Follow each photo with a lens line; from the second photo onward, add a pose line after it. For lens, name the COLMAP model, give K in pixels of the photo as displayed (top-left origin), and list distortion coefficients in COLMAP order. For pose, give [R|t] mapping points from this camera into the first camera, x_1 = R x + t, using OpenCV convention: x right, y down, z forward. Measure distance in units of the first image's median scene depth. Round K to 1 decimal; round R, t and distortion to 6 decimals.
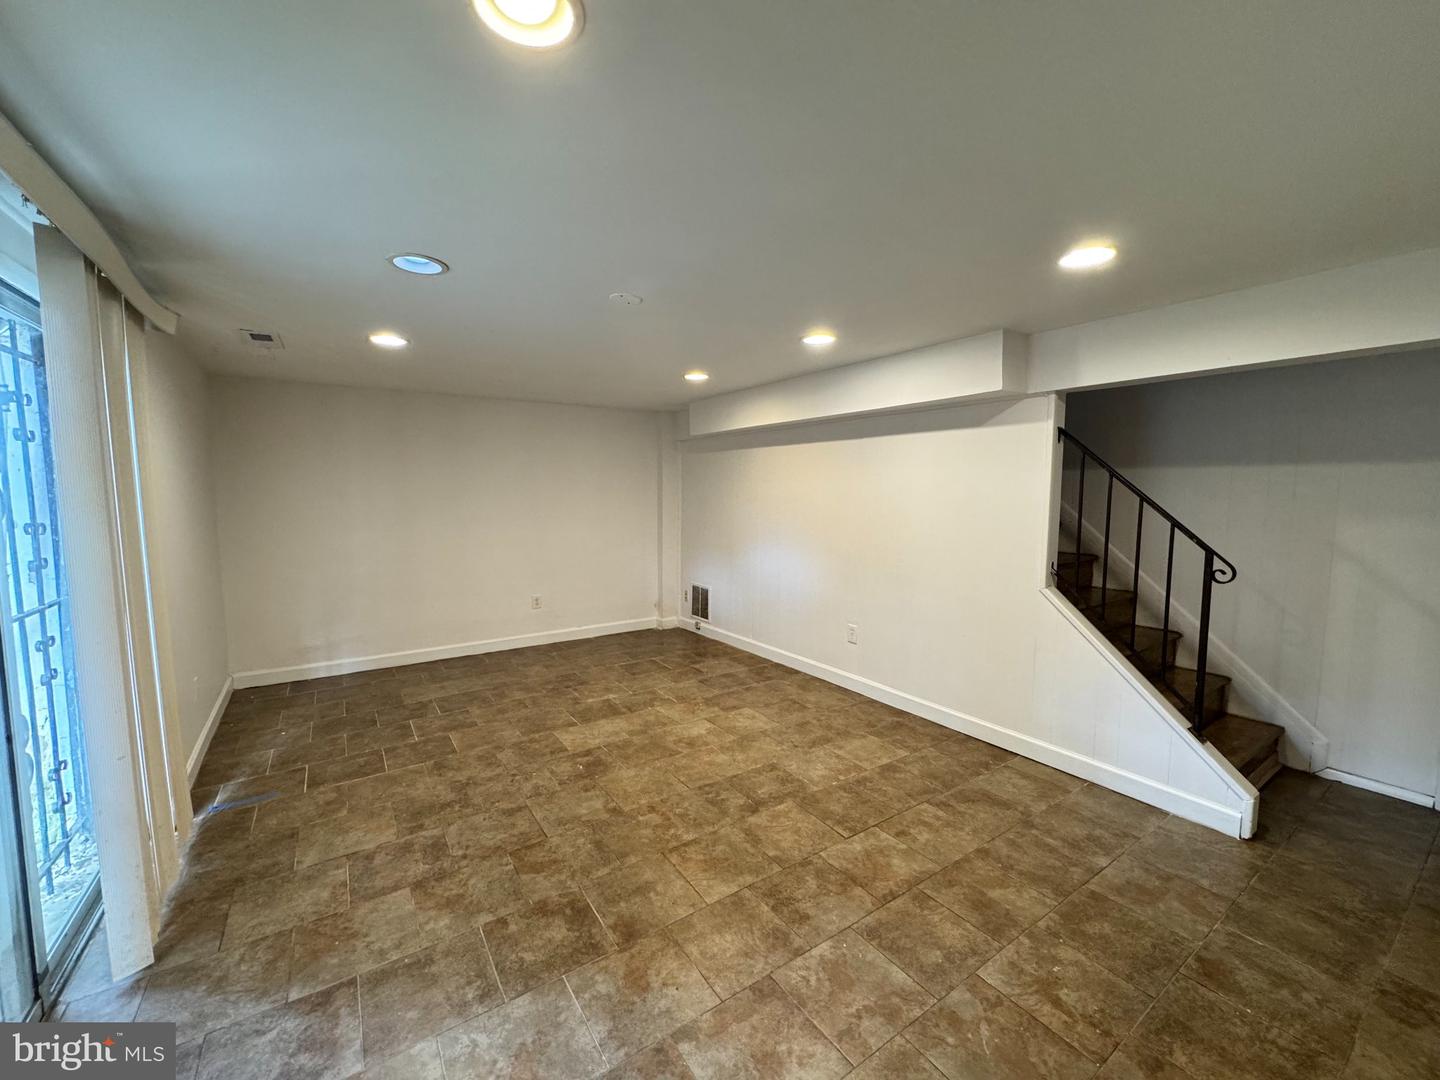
lens RADIAL K [[576.4, 0, 717.7], [0, 576.4, 537.3], [0, 0, 1]] dist [0.000334, -0.001333]
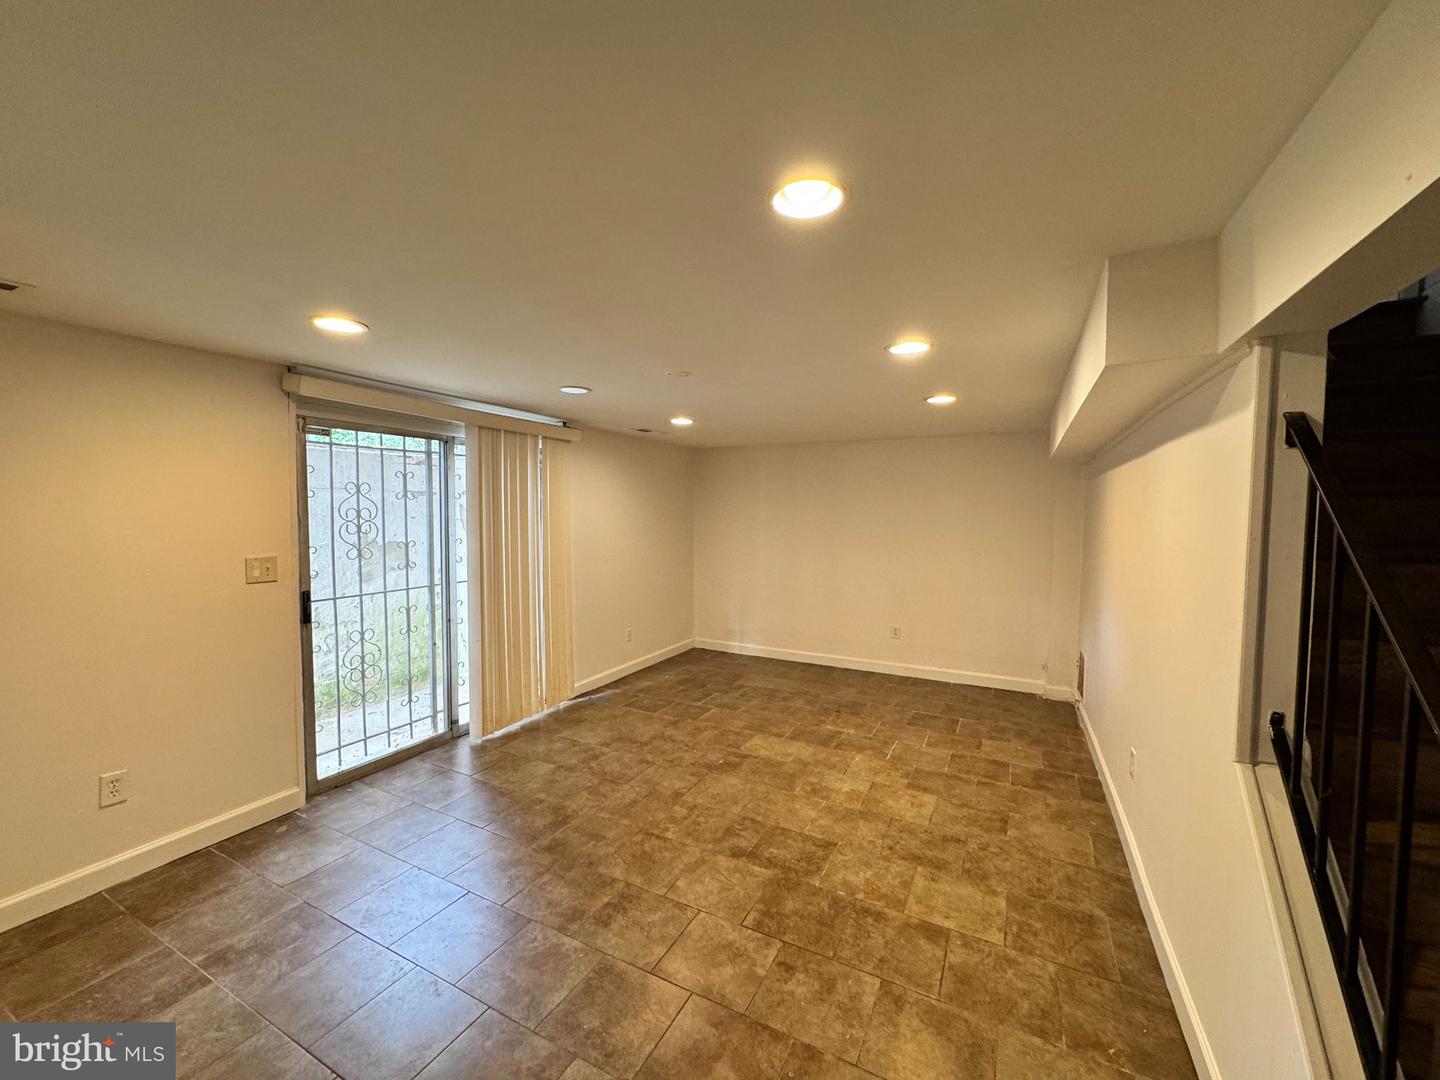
lens RADIAL K [[576.4, 0, 714.5], [0, 576.4, 541.9], [0, 0, 1]] dist [0.000334, -0.001333]
pose [[0.470427, 0.046181, -0.881230, 0.674978], [-0.079902, 0.996757, 0.009582, -0.049270], [0.878814, 0.065904, 0.472591, 0.356246]]
